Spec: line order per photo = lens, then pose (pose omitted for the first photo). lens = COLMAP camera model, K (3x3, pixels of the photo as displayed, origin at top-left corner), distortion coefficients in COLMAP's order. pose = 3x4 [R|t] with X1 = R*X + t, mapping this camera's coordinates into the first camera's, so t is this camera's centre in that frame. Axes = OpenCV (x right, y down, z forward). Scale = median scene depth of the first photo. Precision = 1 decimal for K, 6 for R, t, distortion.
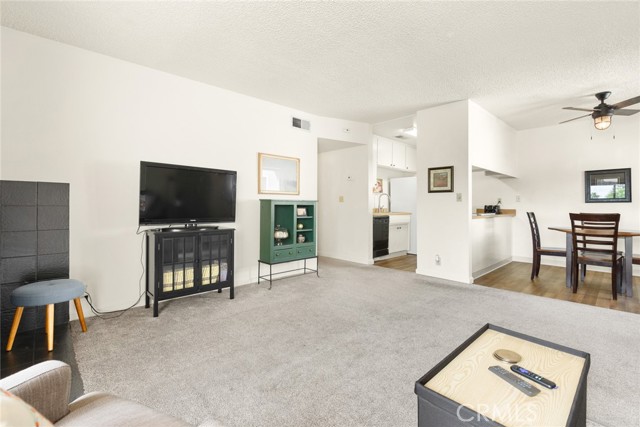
lens RADIAL K [[287.1, 0, 325.2], [0, 287.1, 204.0], [0, 0, 1]] dist [0.002313, -0.001308]
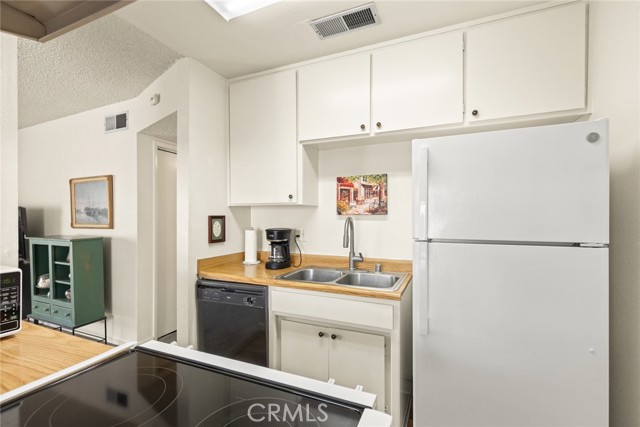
lens RADIAL K [[287.1, 0, 322.6], [0, 287.1, 216.0], [0, 0, 1]] dist [0.002313, -0.001308]
pose [[0.365858, -0.003350, -0.930665, 0.777546], [0.007446, 0.999972, -0.000673, -0.060538], [0.930641, -0.006684, 0.365872, 1.297465]]
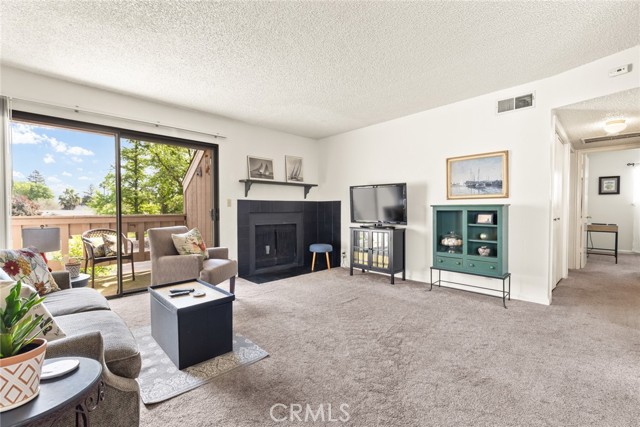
lens RADIAL K [[287.1, 0, 318.8], [0, 287.1, 210.6], [0, 0, 1]] dist [0.002313, -0.001308]
pose [[0.000610, -0.001947, -0.999998, 0.731928], [0.006918, 0.999974, -0.001943, 0.002275], [0.999976, -0.006917, 0.000623, 0.520707]]
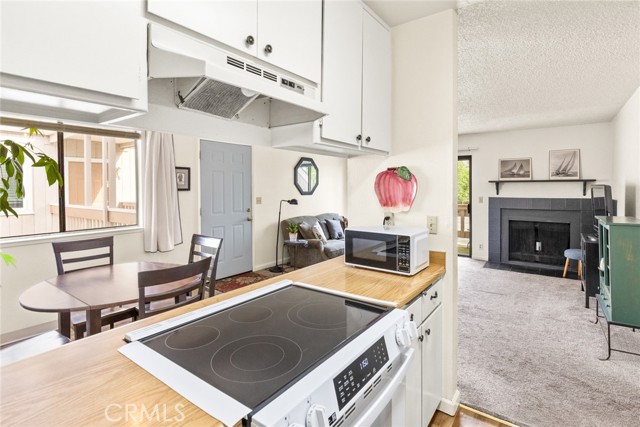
lens RADIAL K [[316.9, 0, 319.3], [0, 316.9, 186.2], [0, 0, 1]] dist [-0.013179, 0.000507]
pose [[-0.987746, -0.008362, -0.155844, 0.636263], [-0.006923, 0.999928, -0.009775, -0.074470], [0.155915, -0.008576, -0.987733, 1.527511]]
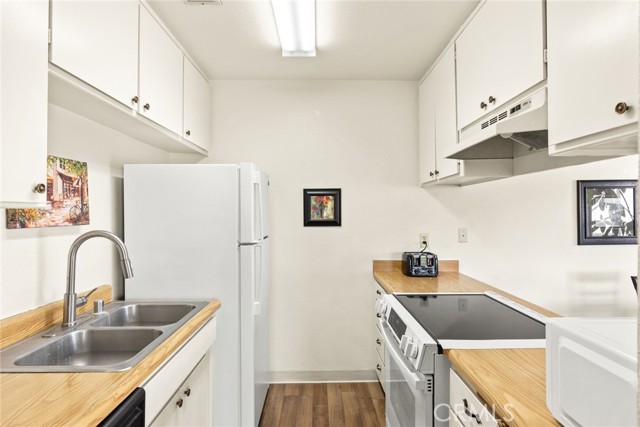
lens RADIAL K [[345.5, 0, 322.1], [0, 345.5, 211.5], [0, 0, 1]] dist [-0.007673, -0.000866]
pose [[0.694050, -0.006412, 0.719898, 0.216517], [0.004068, 0.999979, 0.004984, -0.079813], [-0.719915, -0.000531, 0.694062, 1.101519]]
